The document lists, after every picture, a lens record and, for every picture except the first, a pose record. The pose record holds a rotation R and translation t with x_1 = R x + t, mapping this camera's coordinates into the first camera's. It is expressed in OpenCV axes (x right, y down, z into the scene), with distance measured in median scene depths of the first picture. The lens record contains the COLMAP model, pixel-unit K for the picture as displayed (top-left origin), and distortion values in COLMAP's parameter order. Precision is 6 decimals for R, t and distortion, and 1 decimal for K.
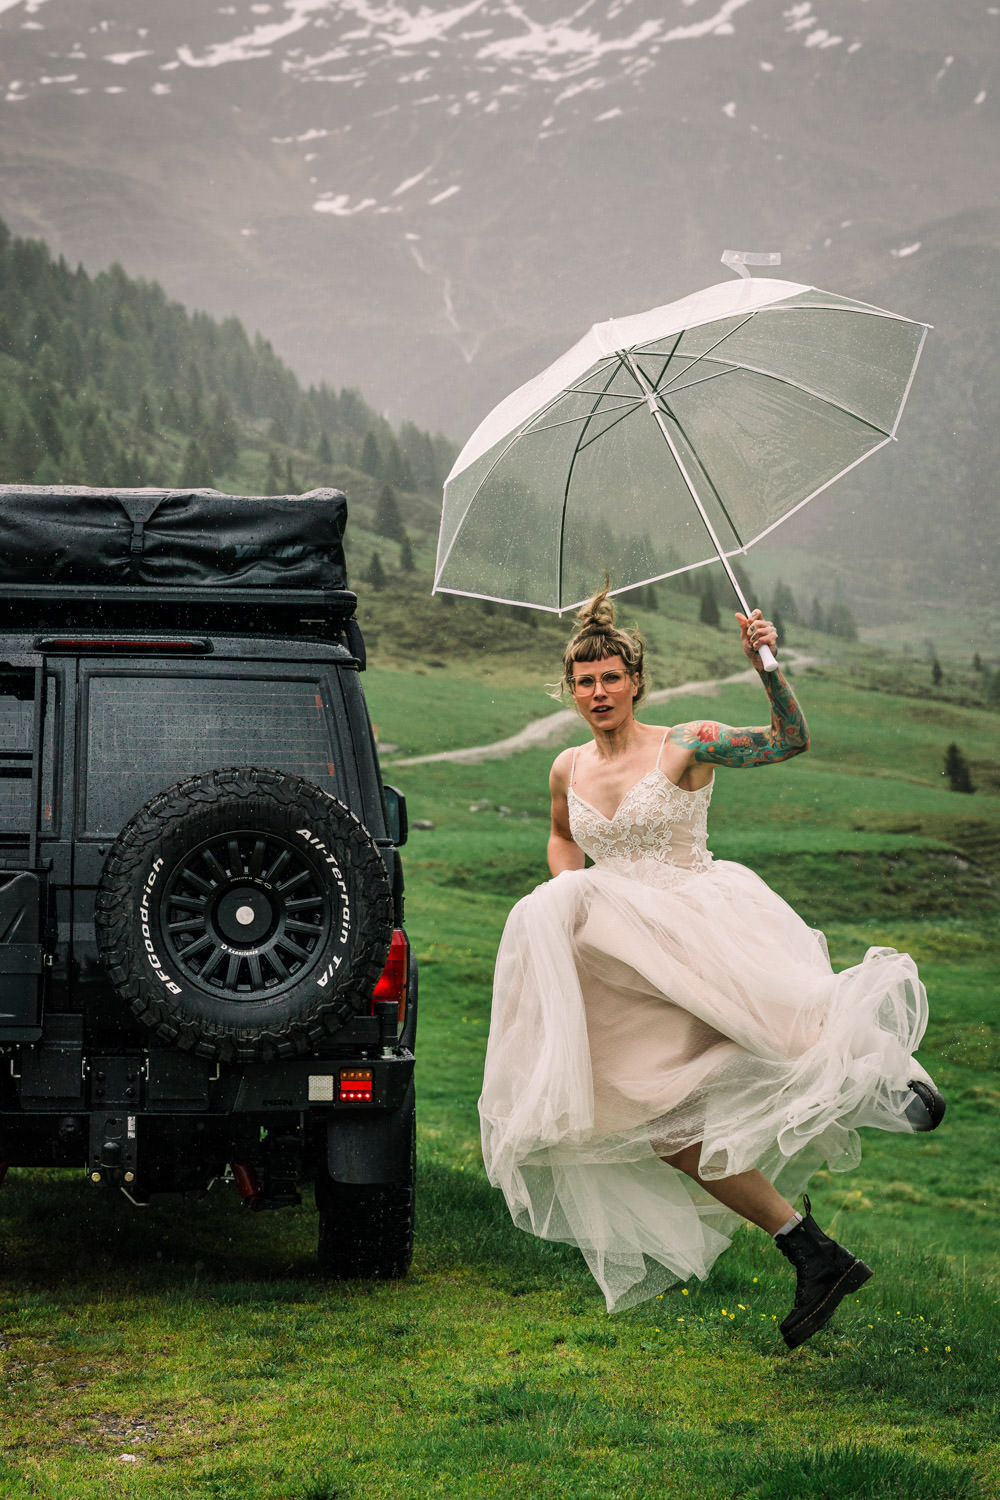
lens RADIAL K [[3392.7, 0, 500.0], [0, 3392.7, 750.0], [0, 0, 1]] dist [0.010929, 0.175226]
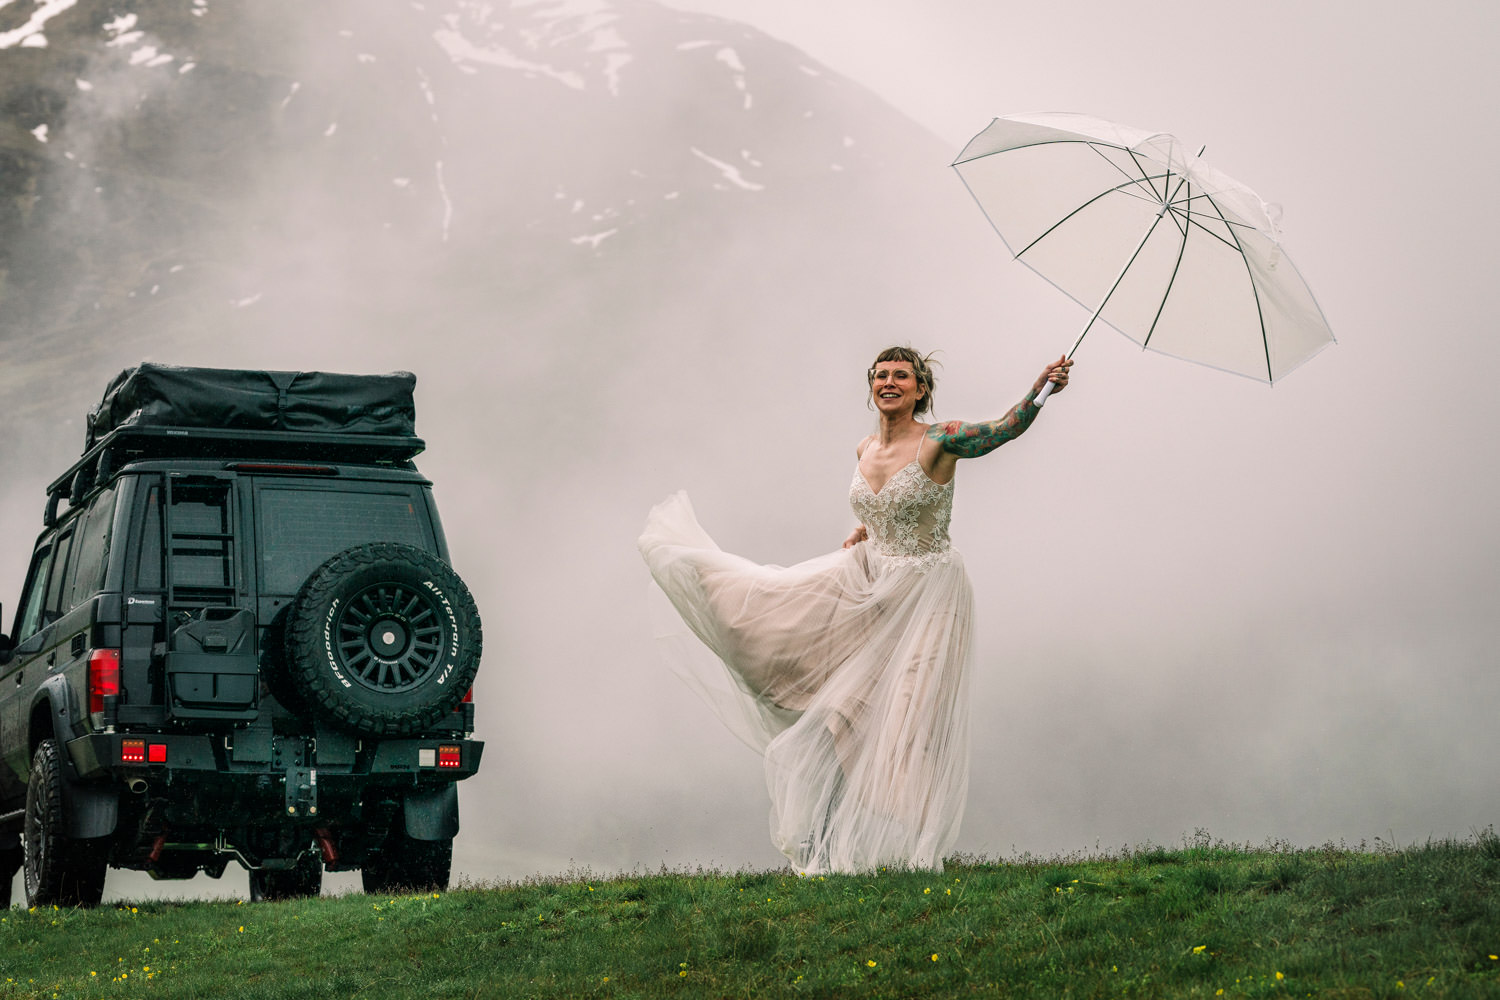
lens RADIAL K [[4135.7, 0, 750.0], [0, 4135.7, 500.0], [0, 0, 1]] dist [0.021987, 0.114570]
pose [[0.970204, 0.016018, 0.241760, -0.074665], [0.006840, 0.995604, -0.093412, 0.032787], [-0.242194, 0.092283, 0.965829, -0.171004]]
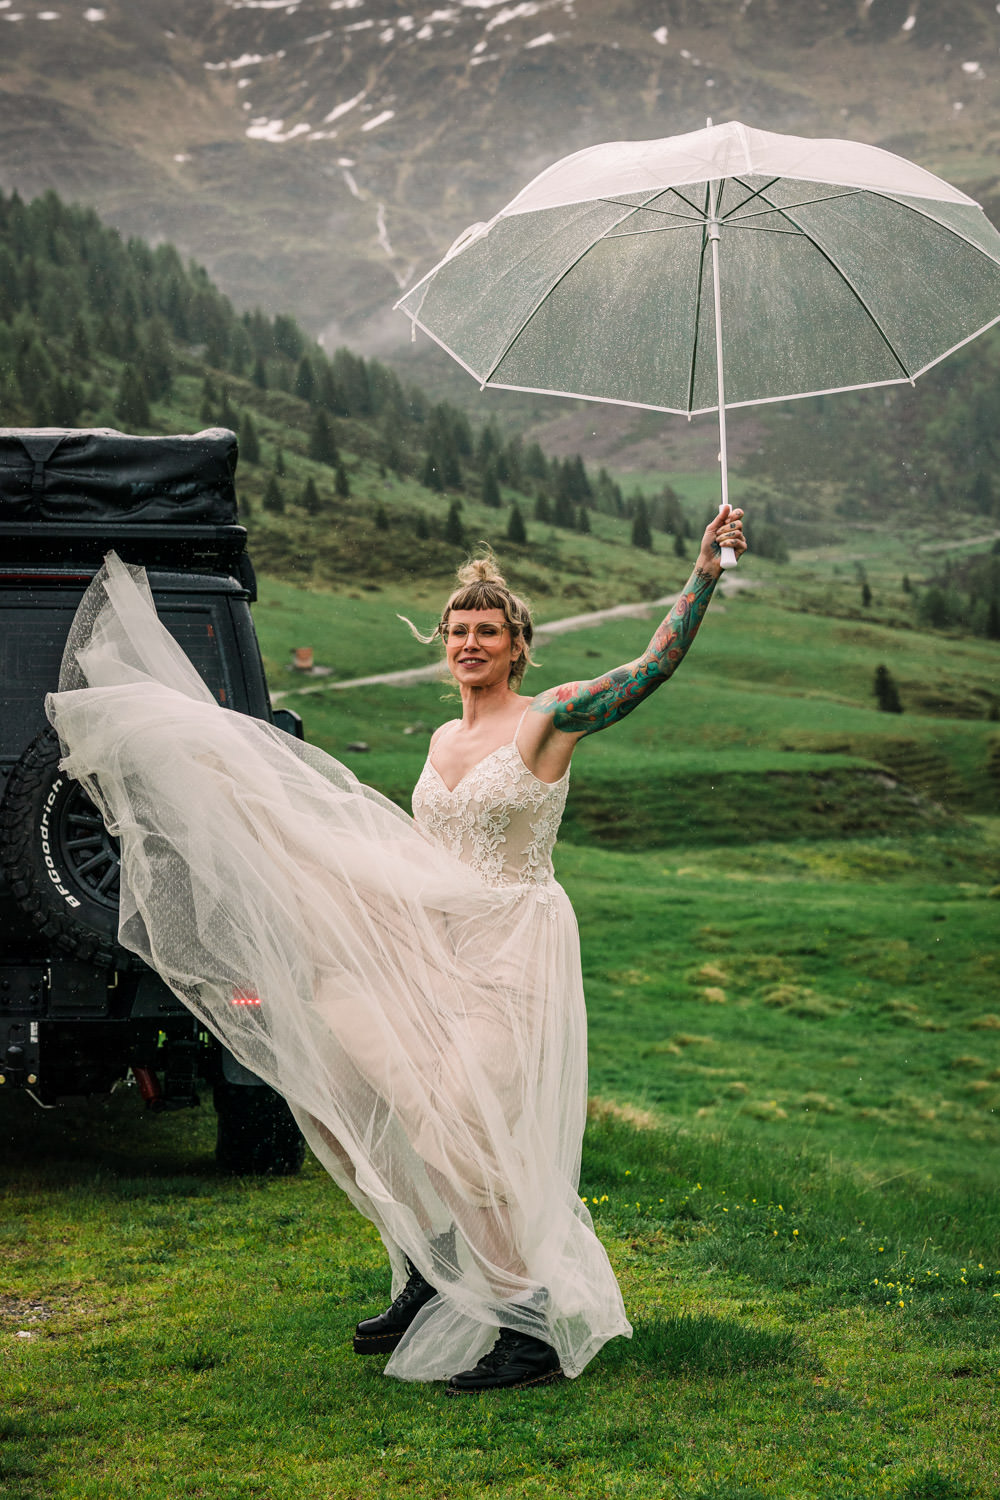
lens RADIAL K [[3358.9, 0, 500.0], [0, 3358.9, 750.0], [0, 0, 1]] dist [0.009978, 0.211586]
pose [[0.999811, -0.004691, 0.018866, 0.003619], [0.004254, 0.999724, 0.023113, -0.000203], [-0.018969, -0.023028, 0.999555, -0.010713]]
